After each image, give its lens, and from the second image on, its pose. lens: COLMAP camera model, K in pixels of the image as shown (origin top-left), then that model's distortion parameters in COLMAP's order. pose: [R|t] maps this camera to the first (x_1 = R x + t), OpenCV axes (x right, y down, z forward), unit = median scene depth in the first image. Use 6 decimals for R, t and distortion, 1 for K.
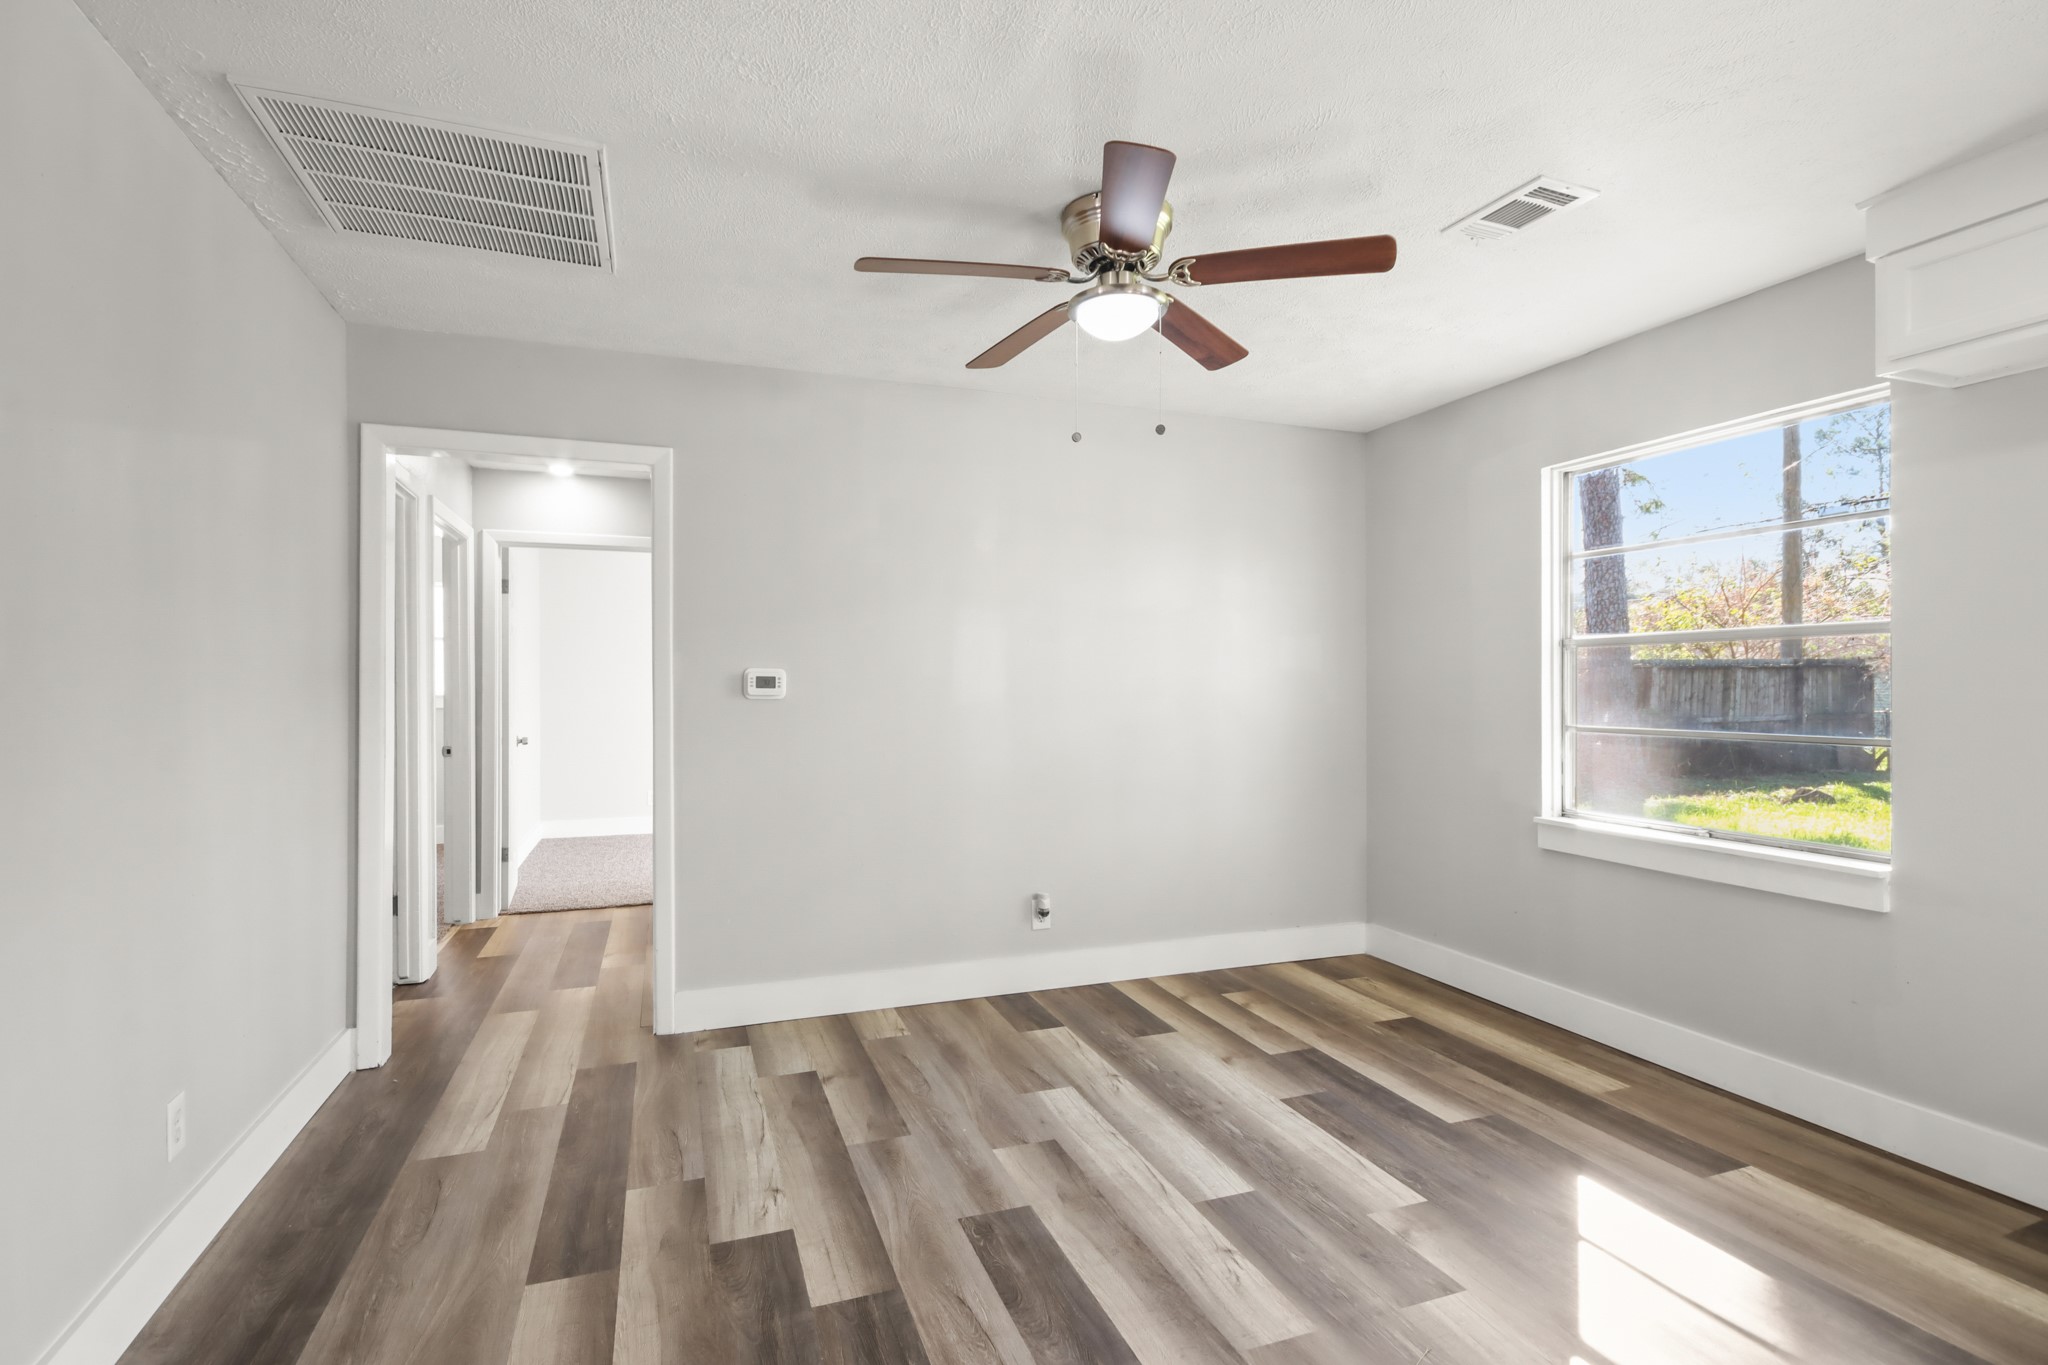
lens RADIAL K [[966.8, 0, 1026.1], [0, 966.8, 696.0], [0, 0, 1]] dist [0.017301, -0.000931]
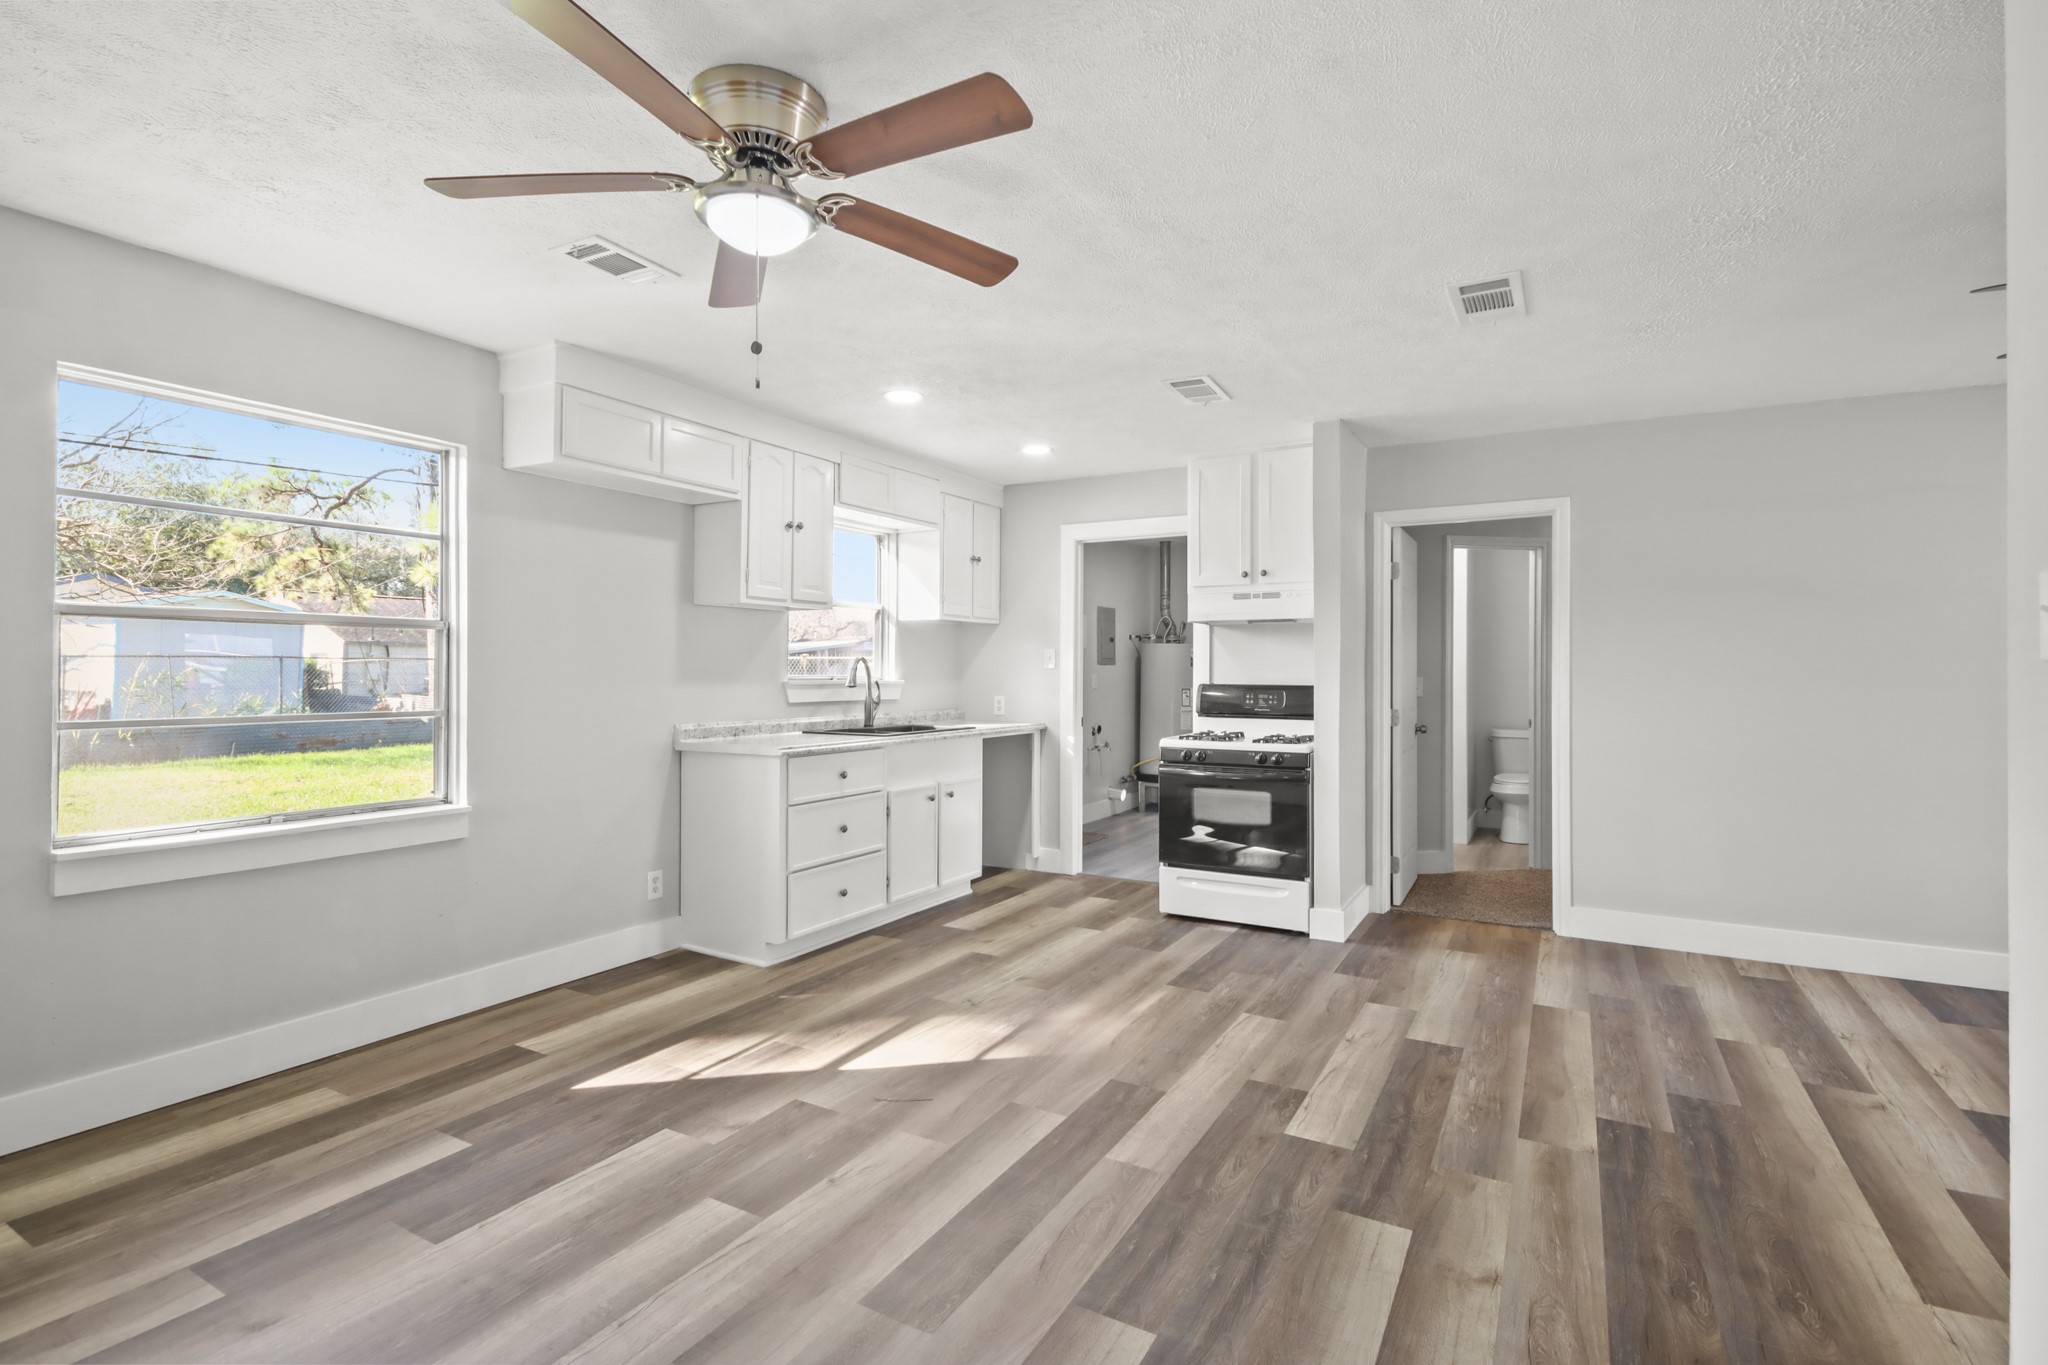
lens RADIAL K [[966.8, 0, 1010.6], [0, 966.8, 670.9], [0, 0, 1]] dist [0.017301, -0.000931]
pose [[-0.637891, 0.003020, 0.770121, -0.643500], [0.001937, 0.999995, -0.002317, -0.005212], [-0.770125, 0.000014, -0.637894, 1.286903]]
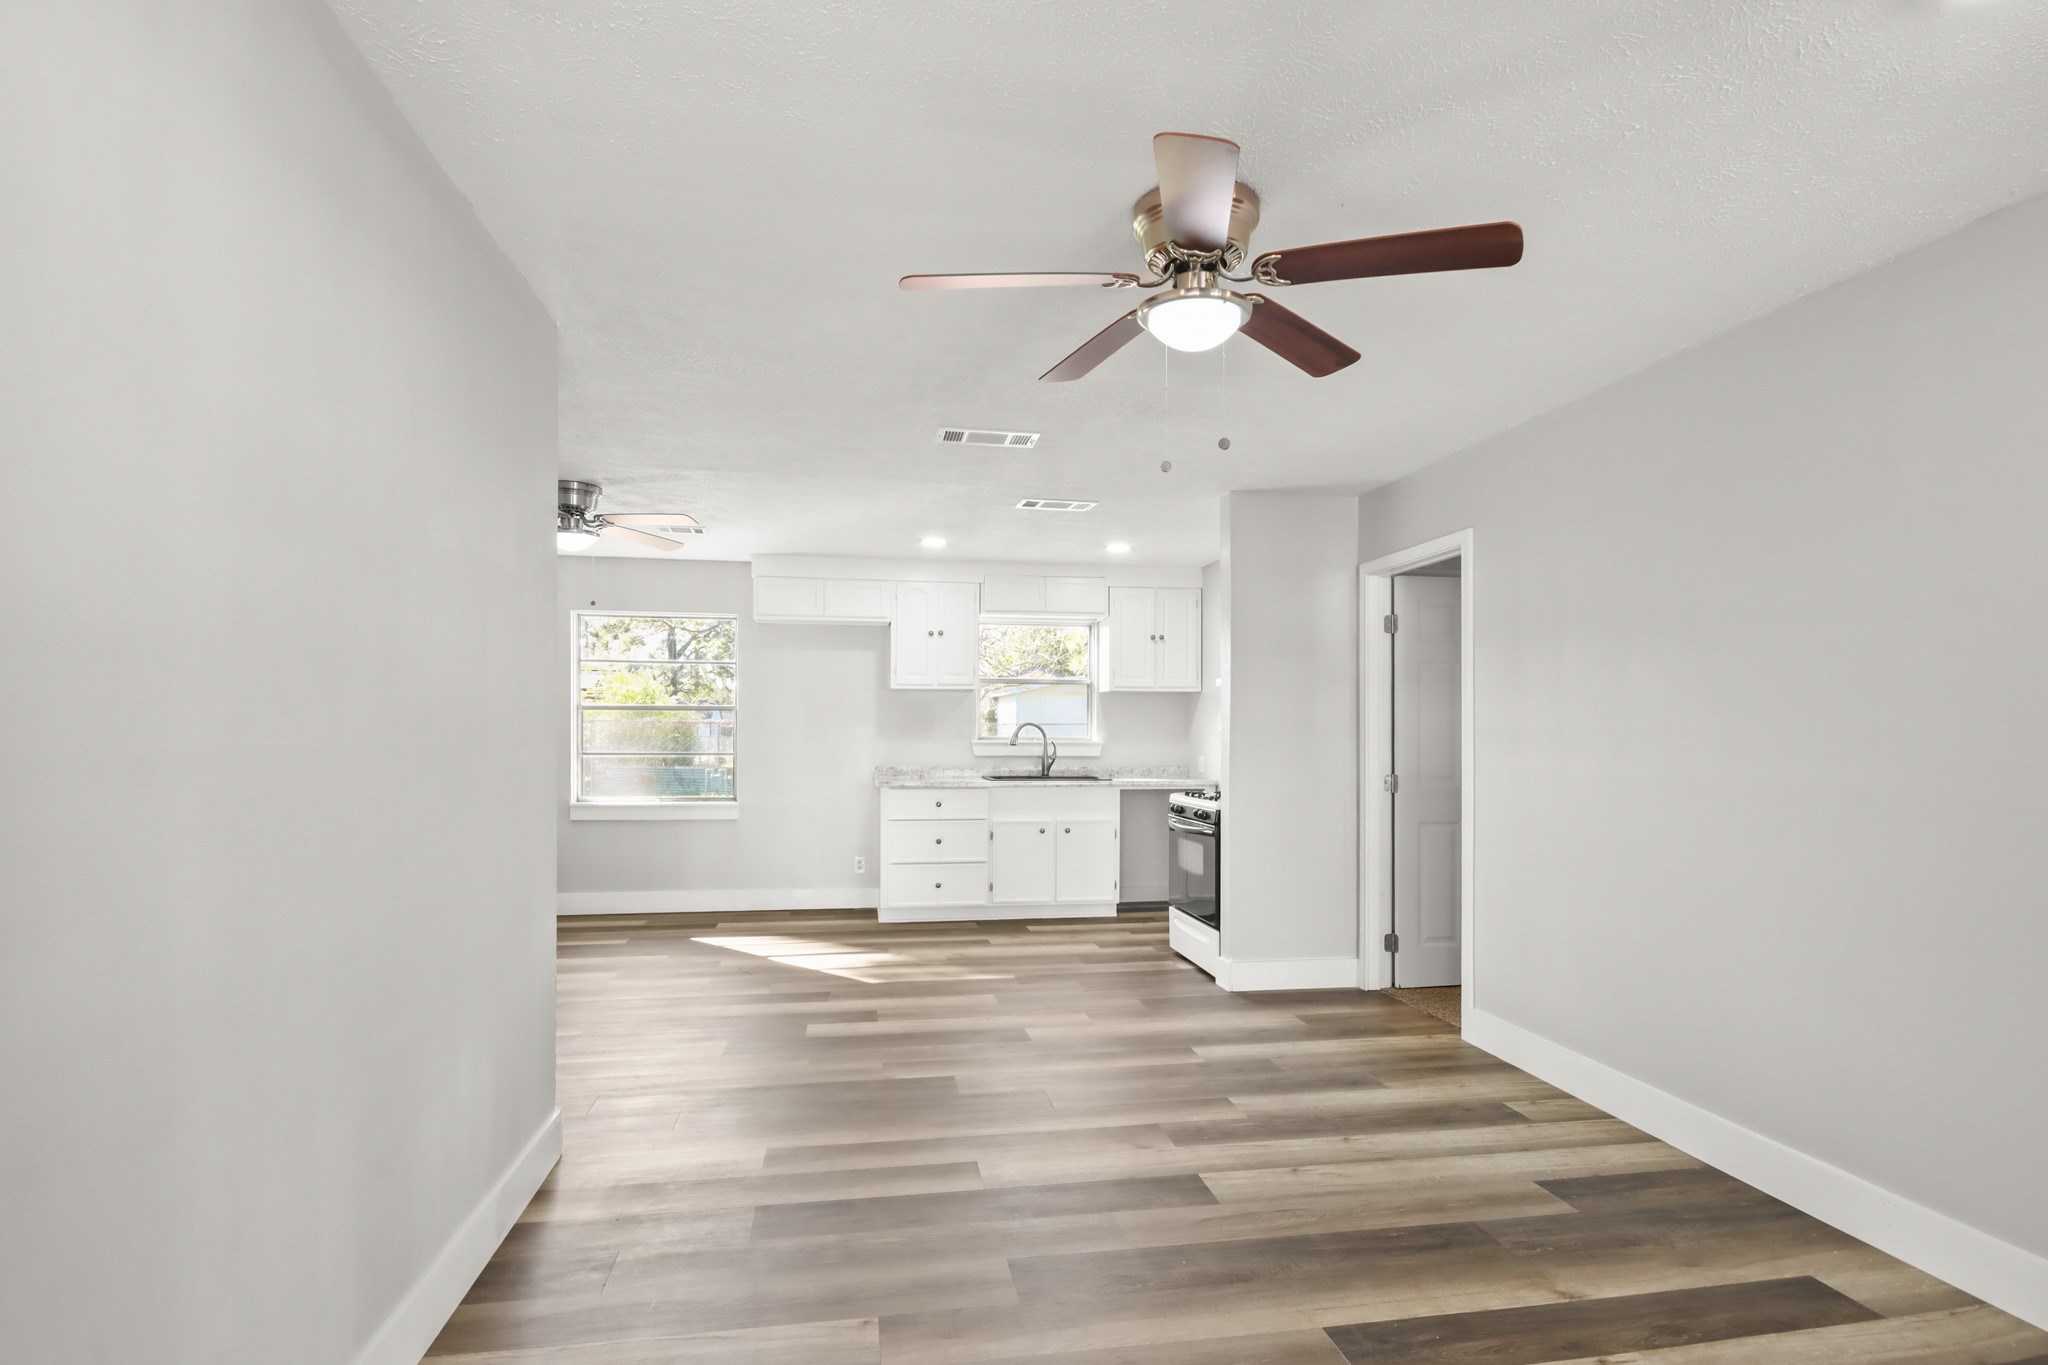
lens RADIAL K [[966.8, 0, 1016.9], [0, 966.8, 763.2], [0, 0, 1]] dist [0.017301, -0.000931]
pose [[0.176373, -0.023161, 0.984051, -1.524012], [-0.003415, 0.999703, 0.024141, 0.007673], [-0.984318, -0.007618, 0.176241, -0.184702]]
